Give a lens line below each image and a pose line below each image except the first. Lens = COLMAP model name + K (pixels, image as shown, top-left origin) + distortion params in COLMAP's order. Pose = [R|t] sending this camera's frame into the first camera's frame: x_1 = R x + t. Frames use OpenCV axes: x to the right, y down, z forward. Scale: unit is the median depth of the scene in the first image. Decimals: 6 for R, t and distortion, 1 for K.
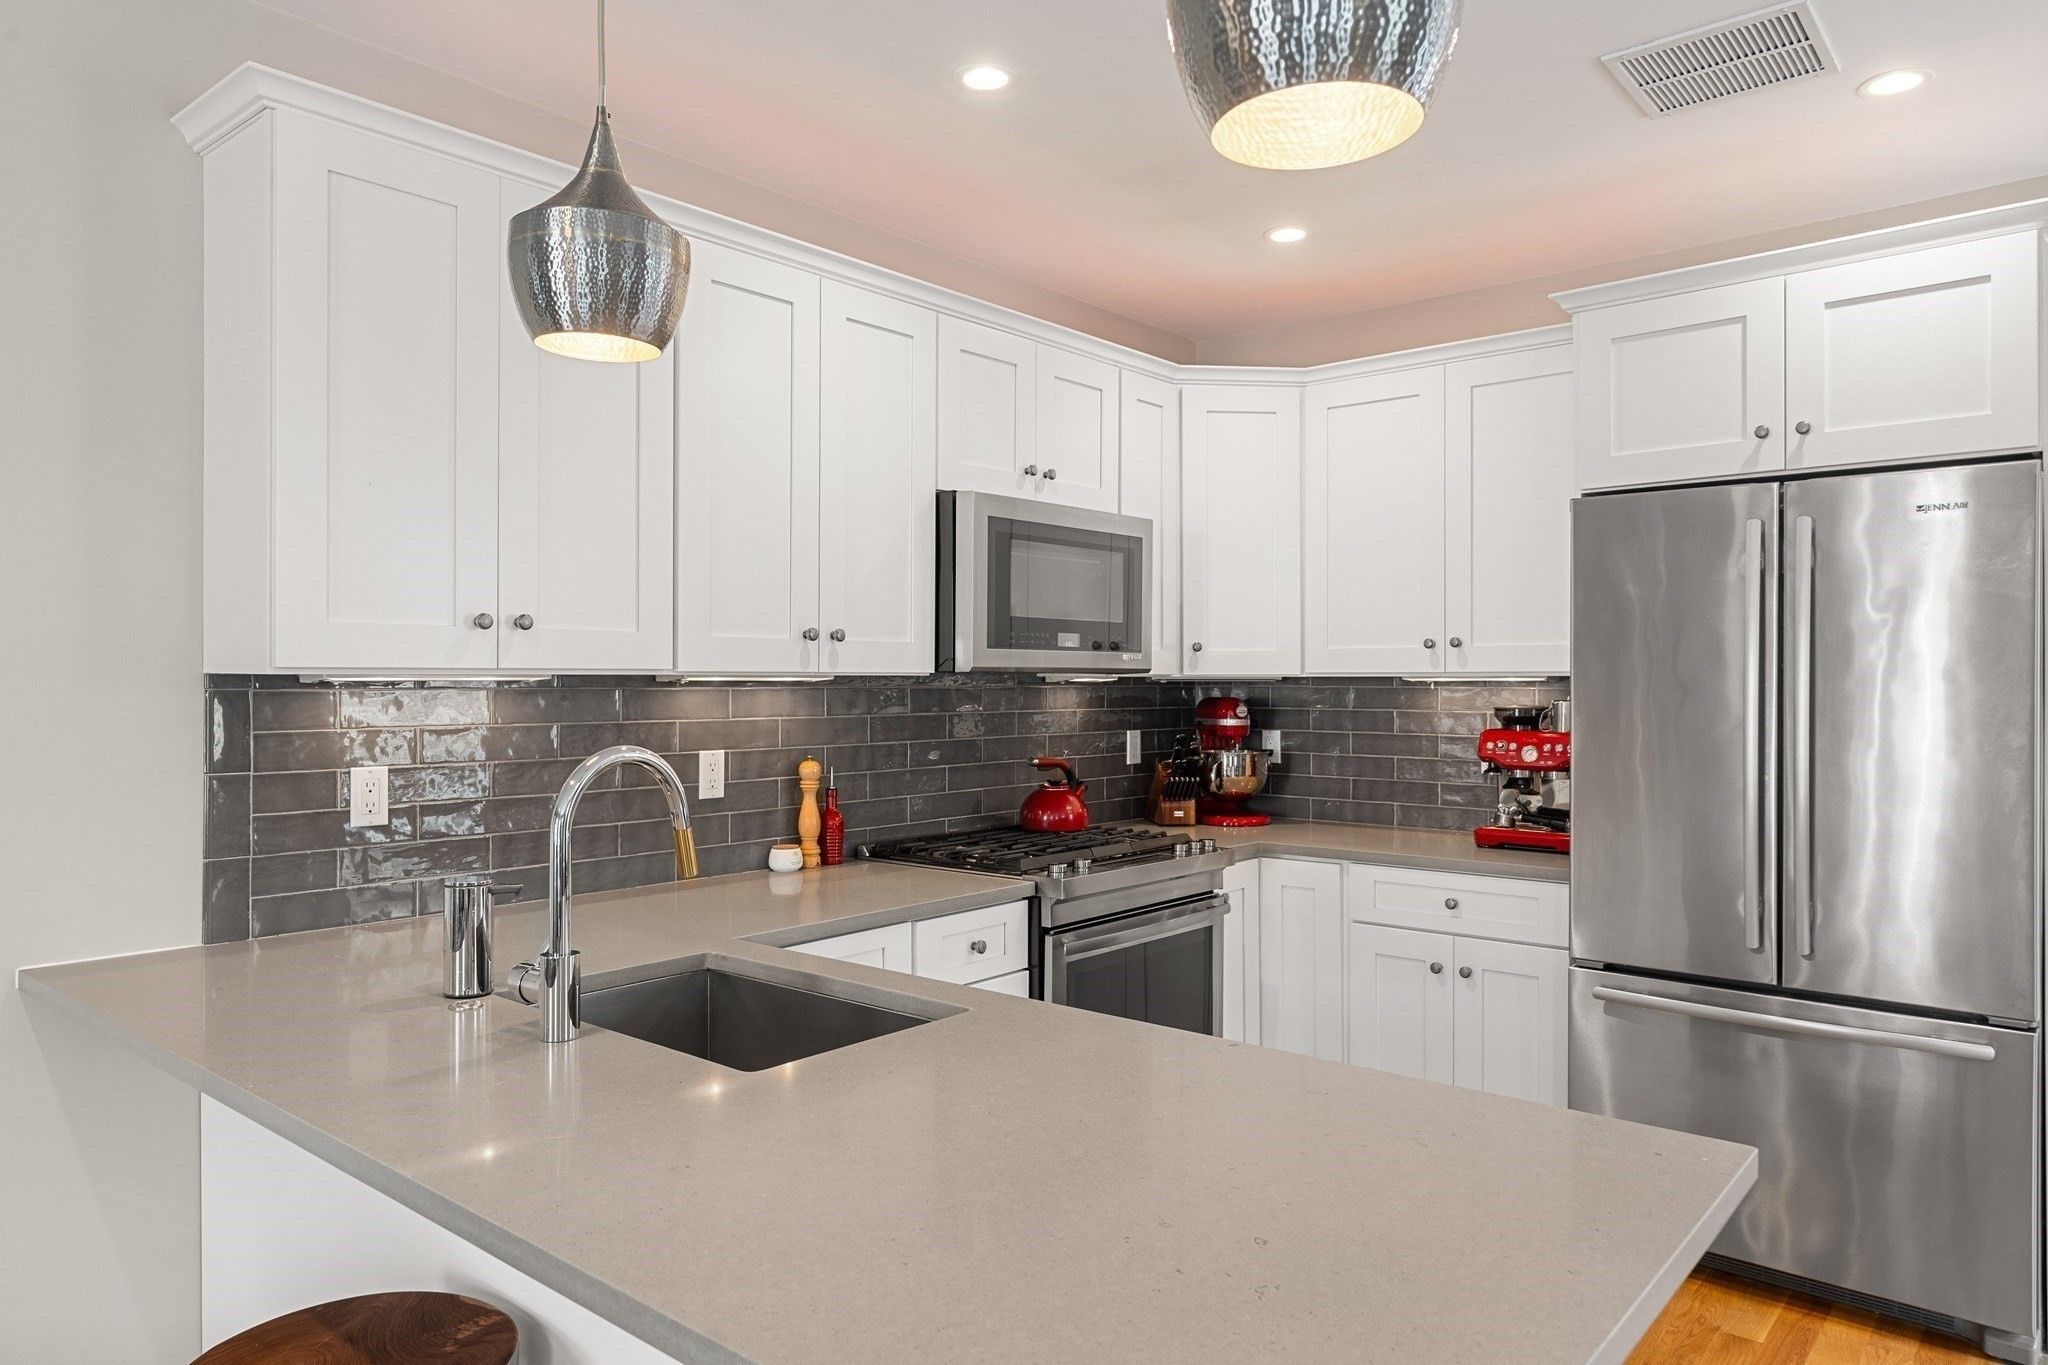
lens RADIAL K [[1308.5, 0, 1024.0], [0, 1308.5, 682.5], [0, 0, 1]] dist [-0.000313, 0.002451]
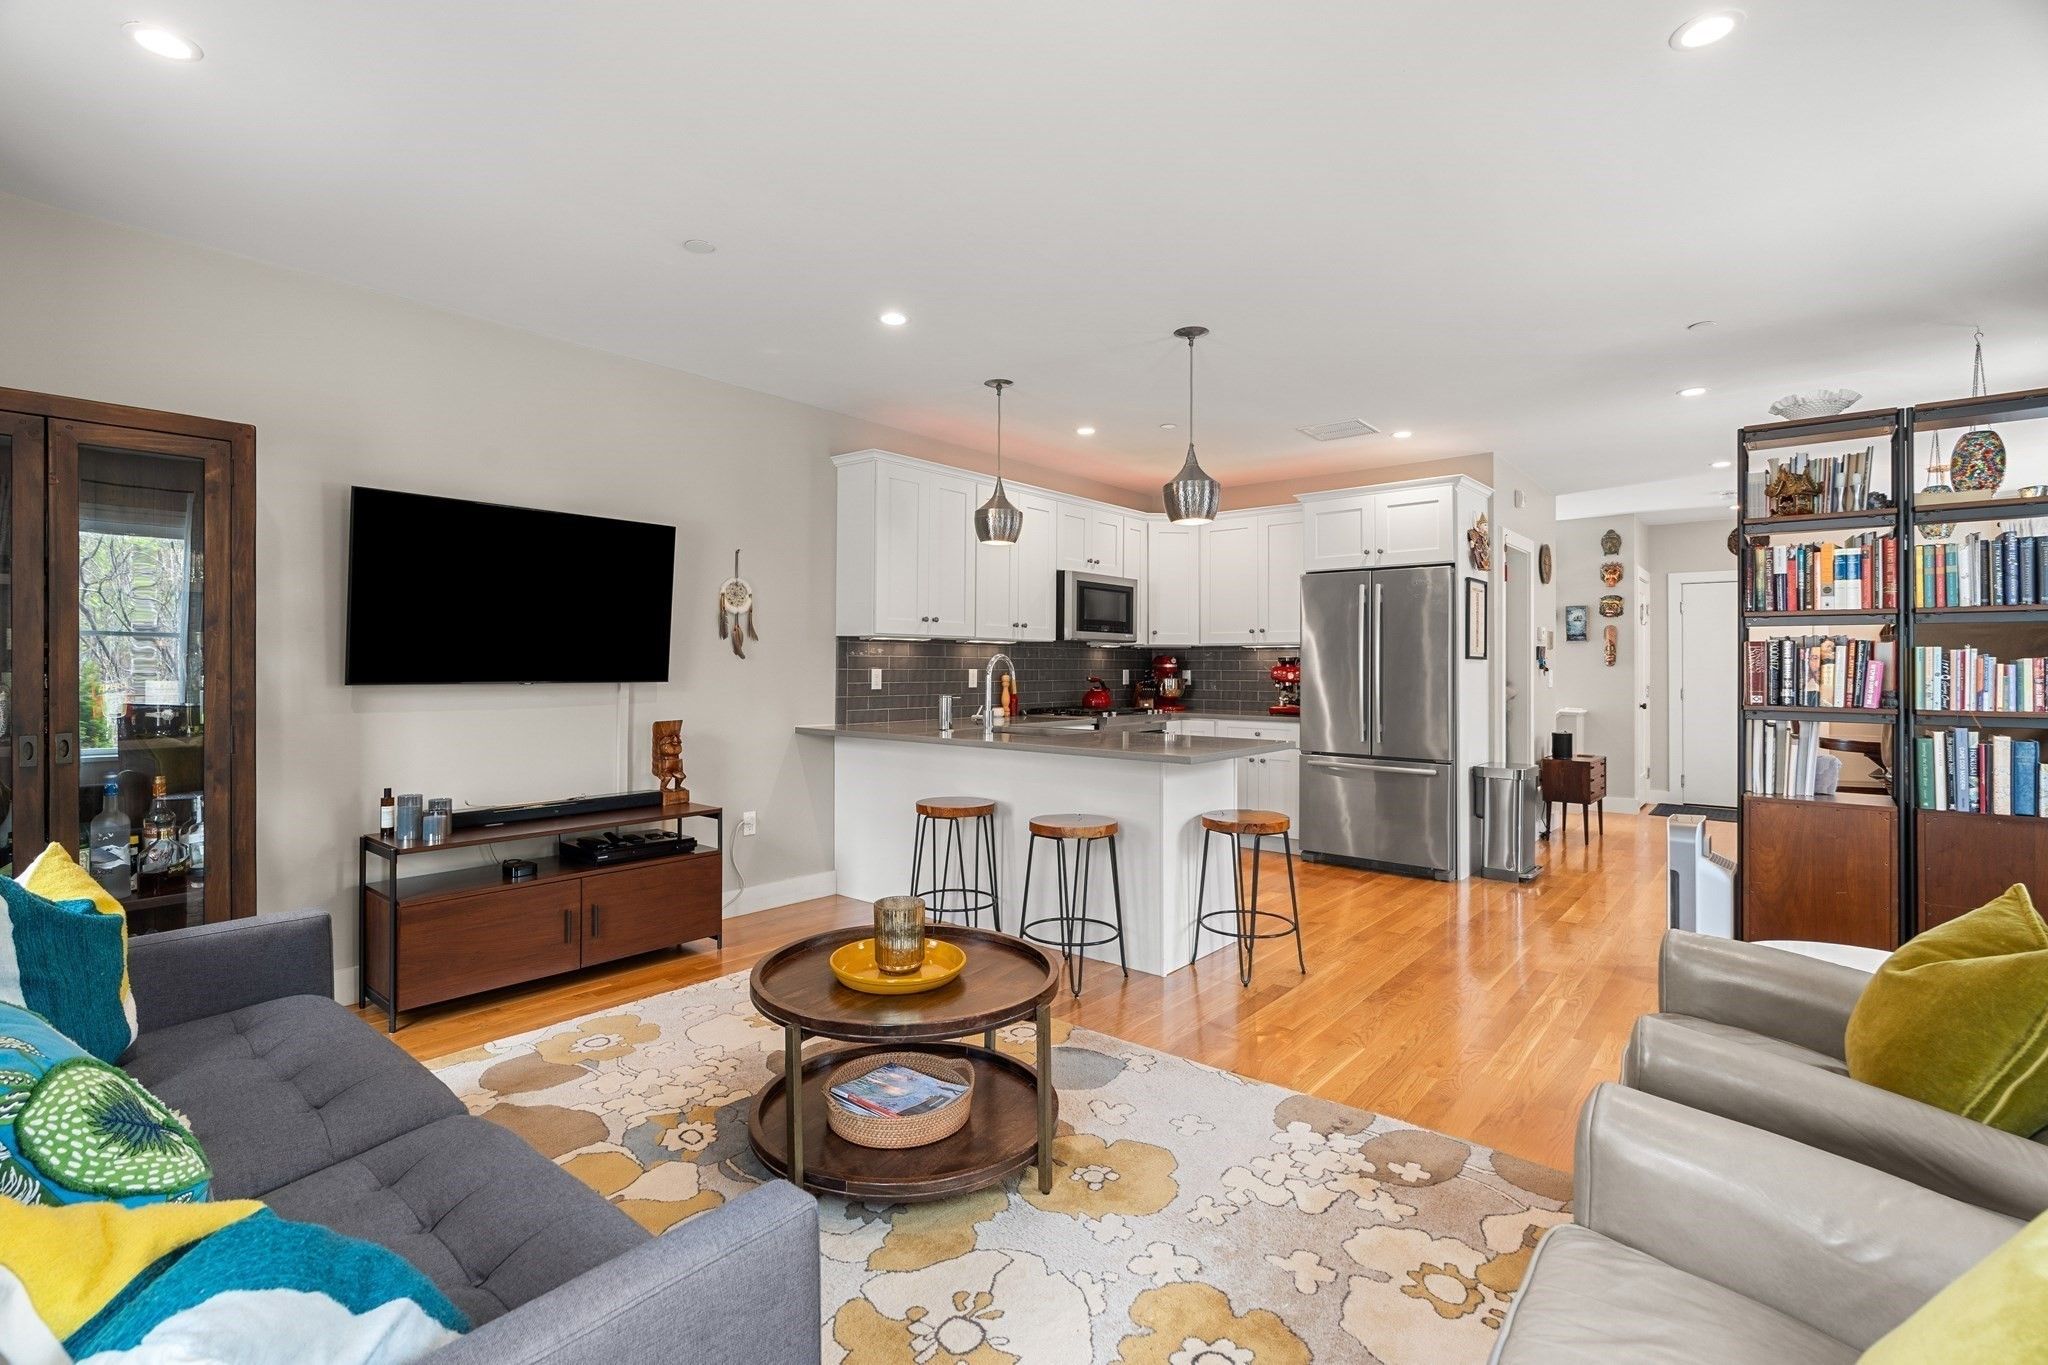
lens RADIAL K [[935.8, 0, 1018.8], [0, 935.8, 653.5], [0, 0, 1]] dist [-0.004589, 0.000448]
pose [[0.999981, 0.004273, 0.004355, -0.145761], [-0.004206, 0.999872, -0.015442, 0.046008], [-0.004420, 0.015424, 0.999871, -0.829411]]
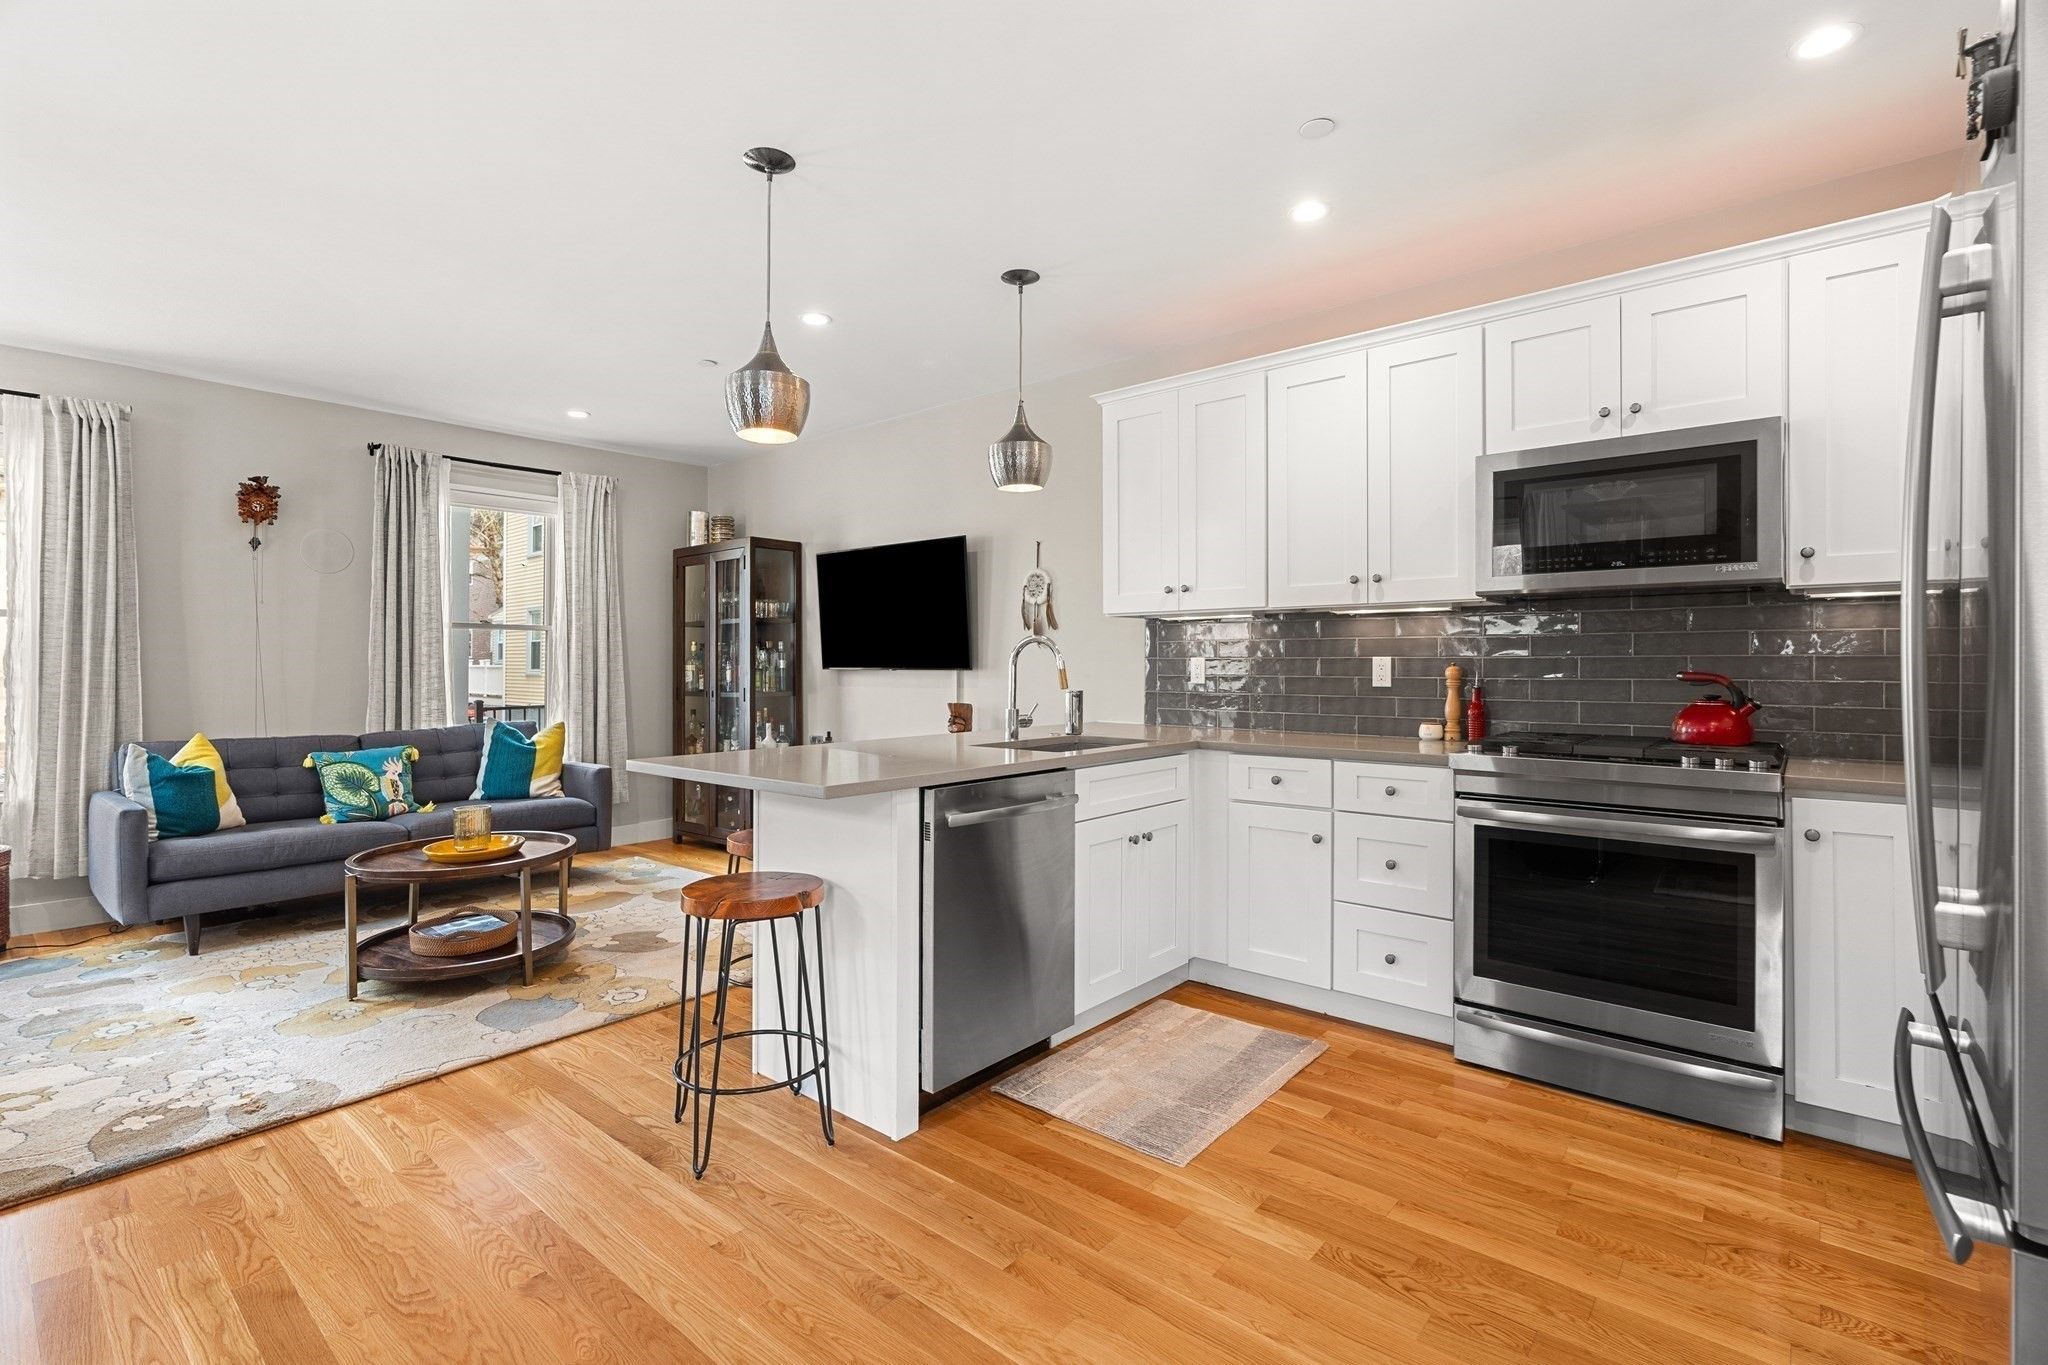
lens RADIAL K [[935.8, 0, 1018.8], [0, 935.8, 653.5], [0, 0, 1]] dist [-0.004589, 0.000448]
pose [[-0.004576, -0.010980, -0.999929, 0.853914], [-0.001305, 0.999939, -0.010975, 0.057432], [0.999989, 0.001255, -0.004590, 0.527743]]
